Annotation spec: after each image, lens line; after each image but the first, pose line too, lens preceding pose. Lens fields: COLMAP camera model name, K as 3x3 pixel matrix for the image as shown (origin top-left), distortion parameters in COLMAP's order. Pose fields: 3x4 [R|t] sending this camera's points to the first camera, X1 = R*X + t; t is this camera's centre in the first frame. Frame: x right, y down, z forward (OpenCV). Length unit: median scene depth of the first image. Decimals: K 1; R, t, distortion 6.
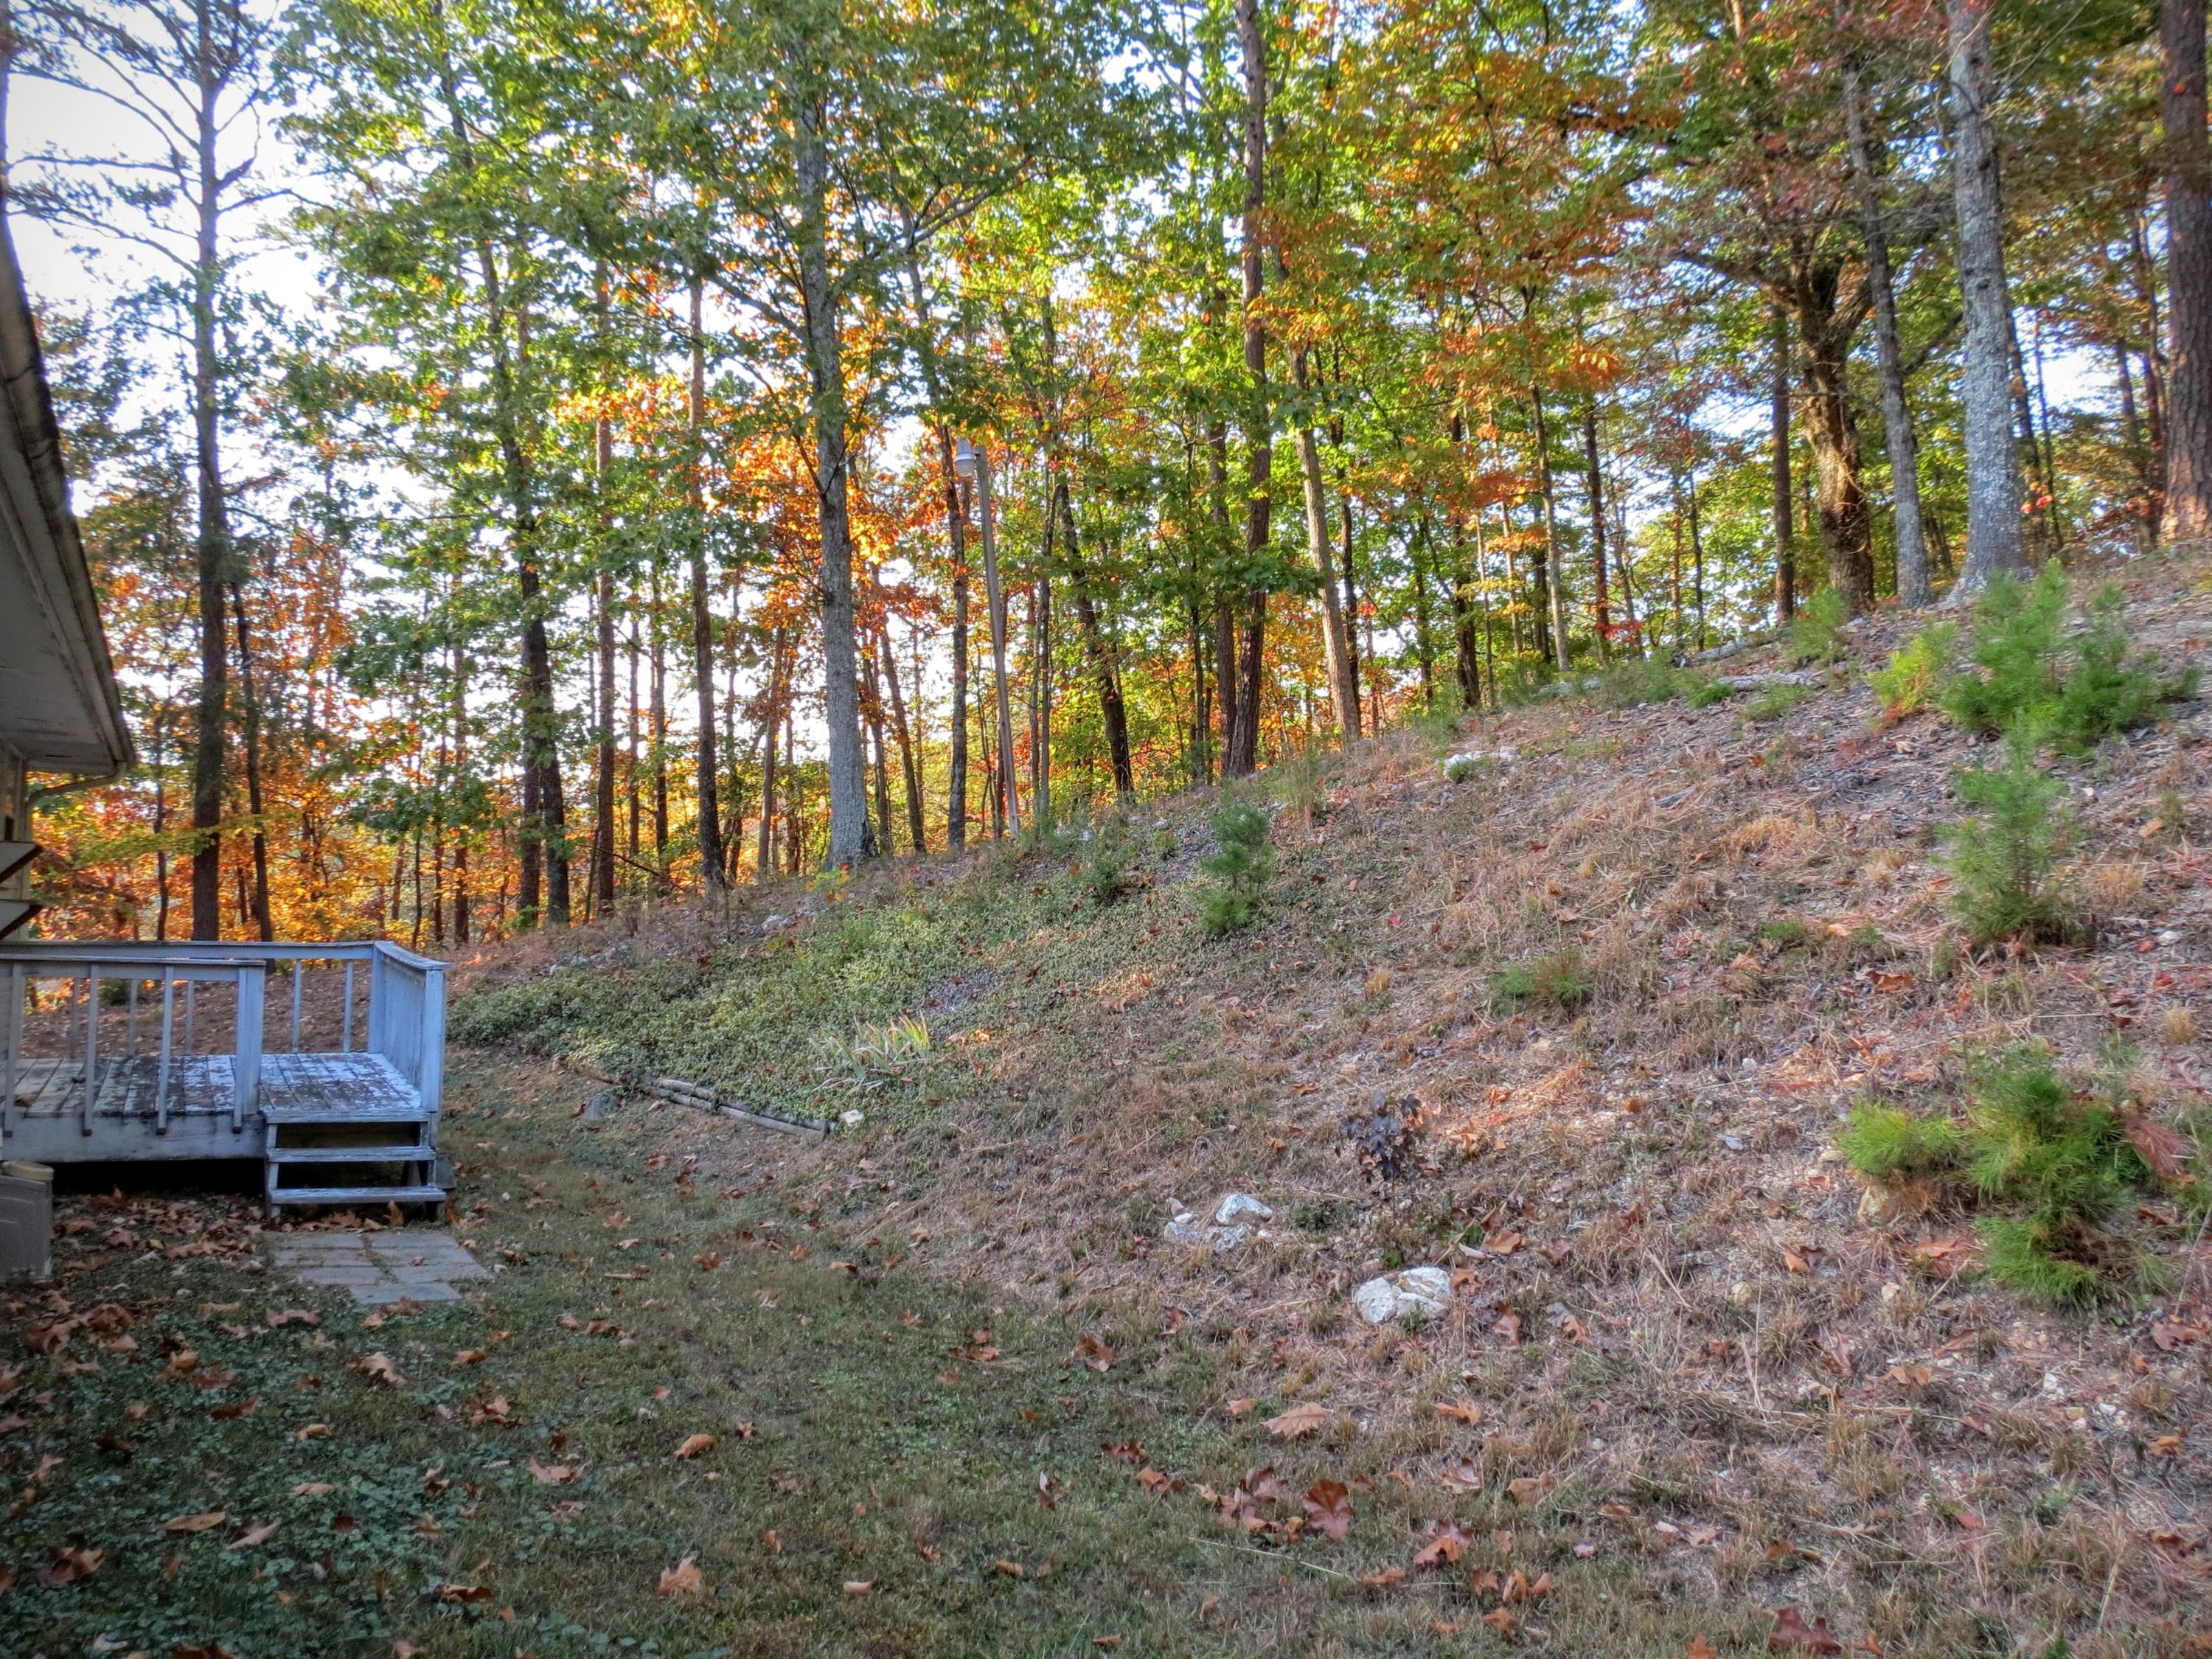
lens RADIAL K [[1585.7, 0, 1105.6], [0, 1585.7, 834.6], [0, 0, 1]] dist [-0.025959, 0.017862]
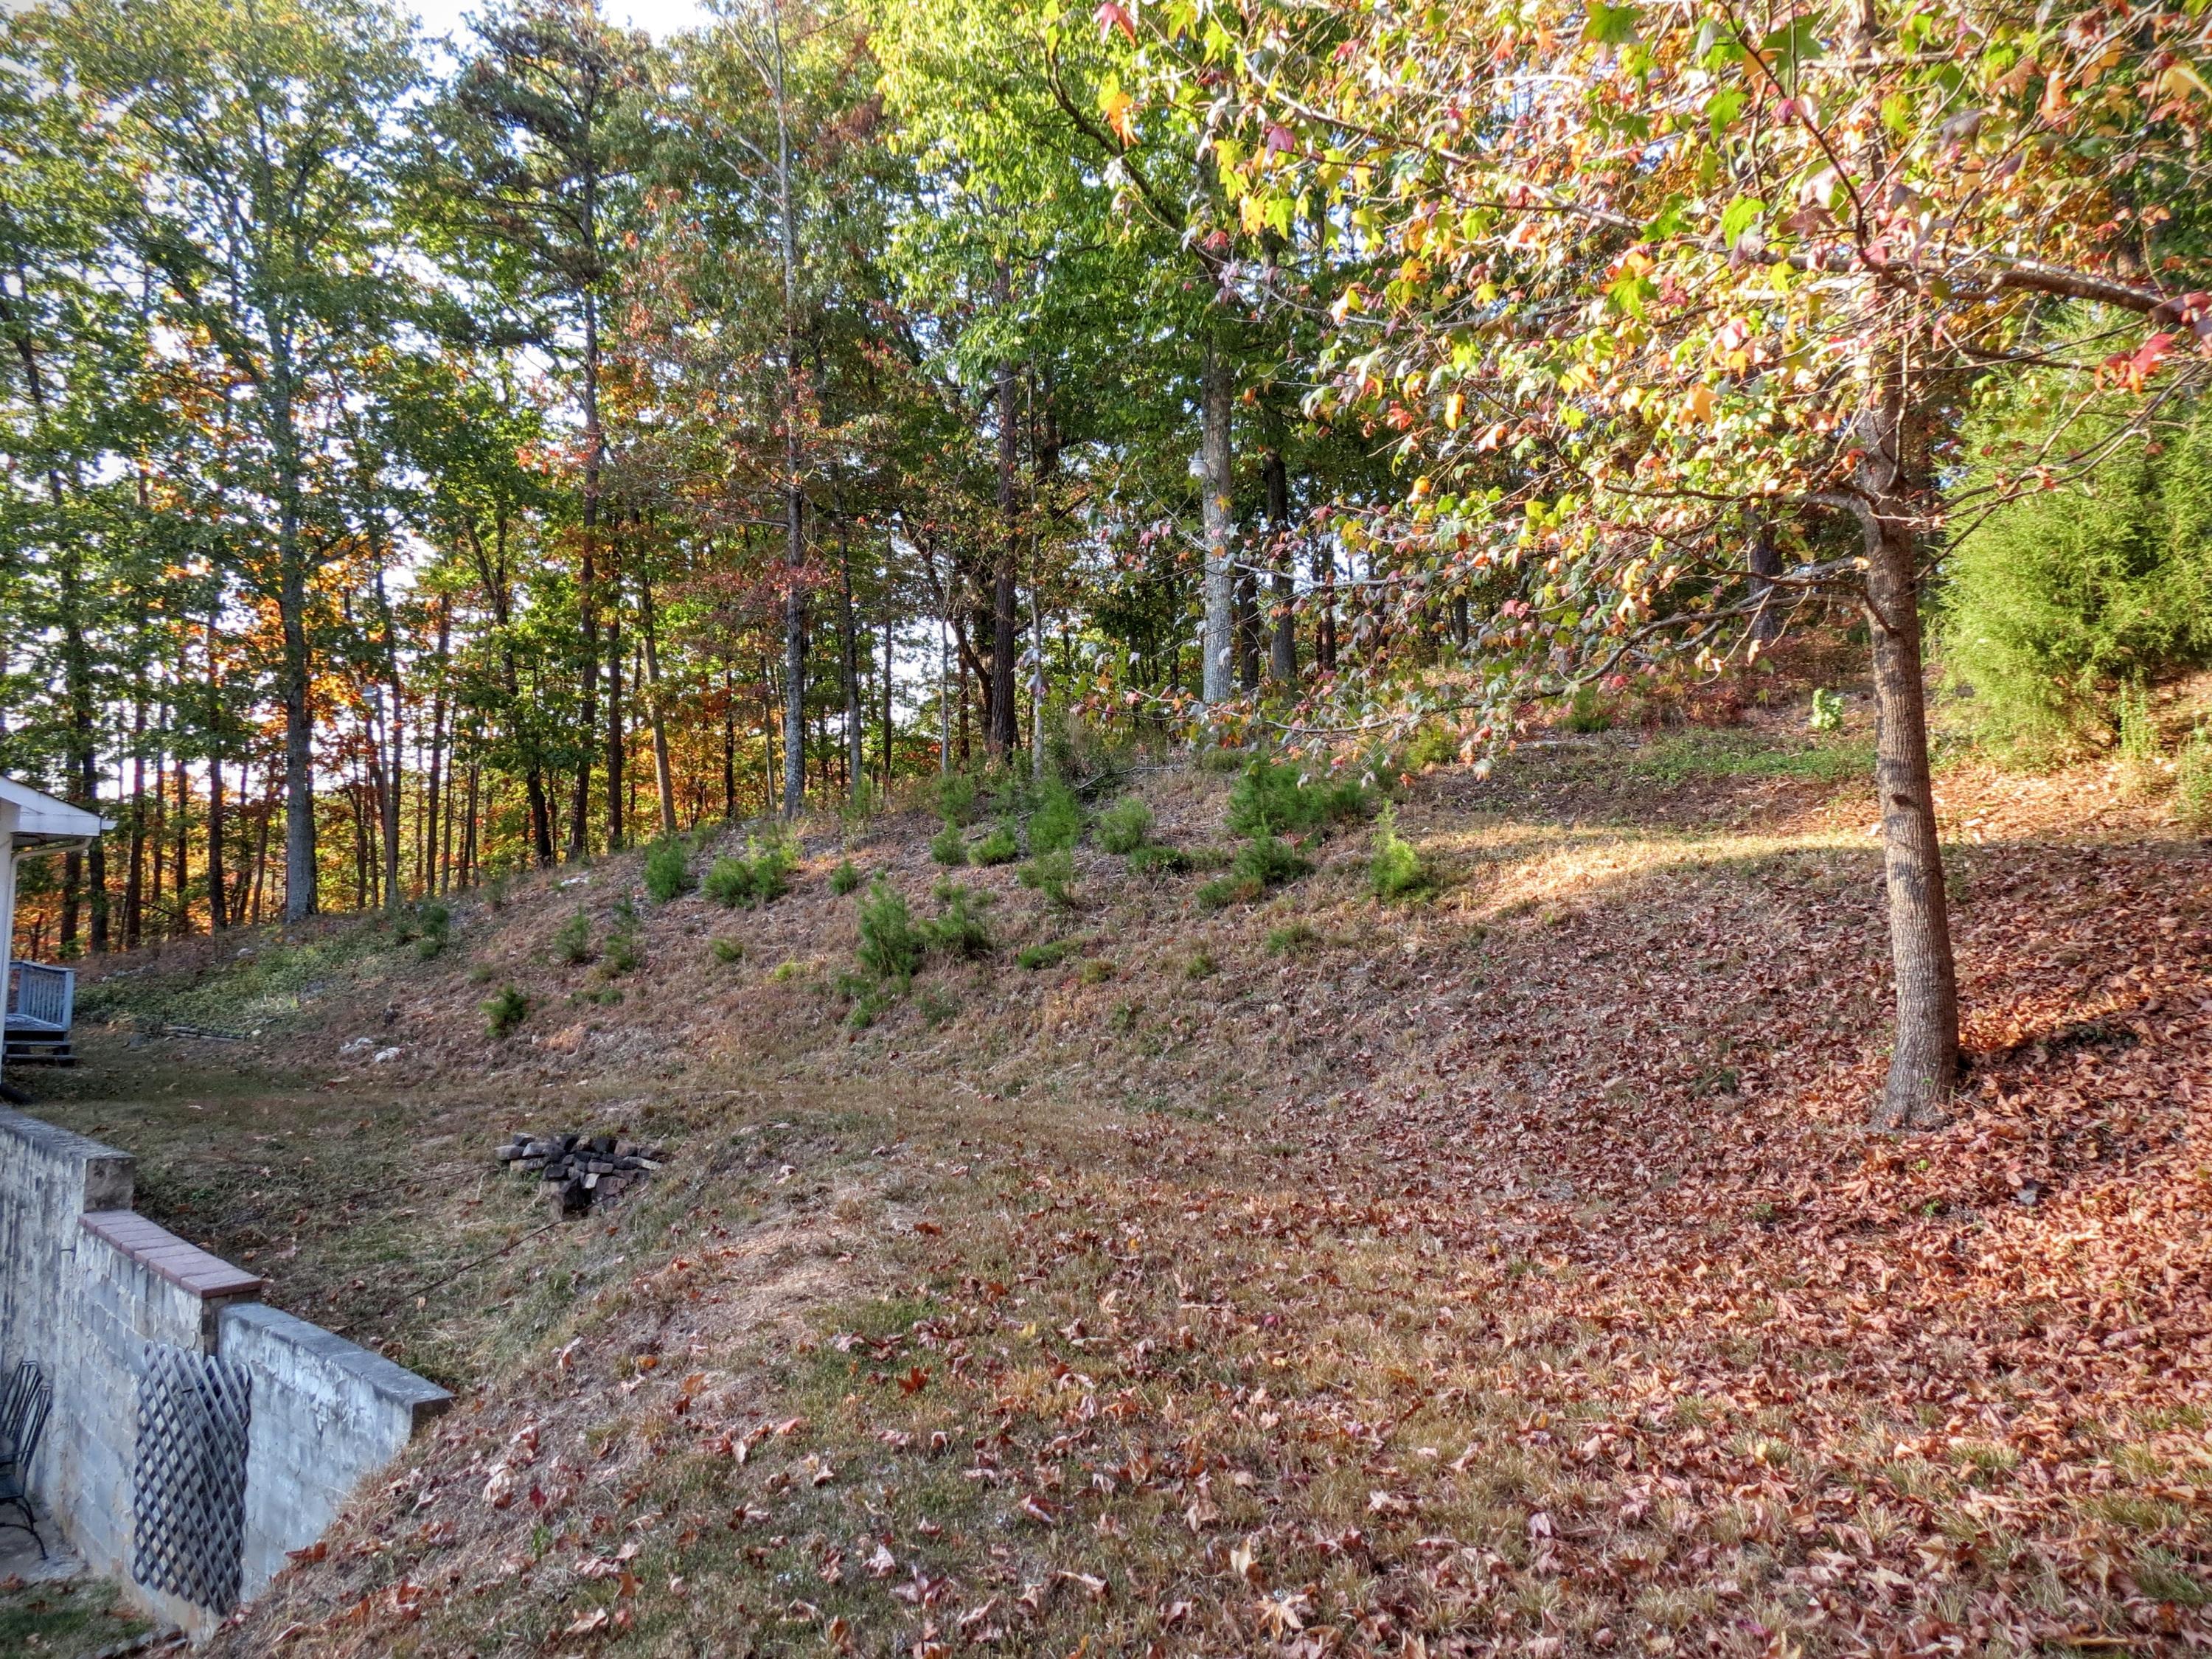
lens RADIAL K [[1585.7, 0, 1105.2], [0, 1585.7, 827.8], [0, 0, 1]] dist [-0.025959, 0.017862]
pose [[0.967927, 0.009956, 0.251034, 0.338675], [-0.007434, 0.999912, -0.010992, -0.085329], [-0.251121, 0.008773, 0.967916, -1.161685]]
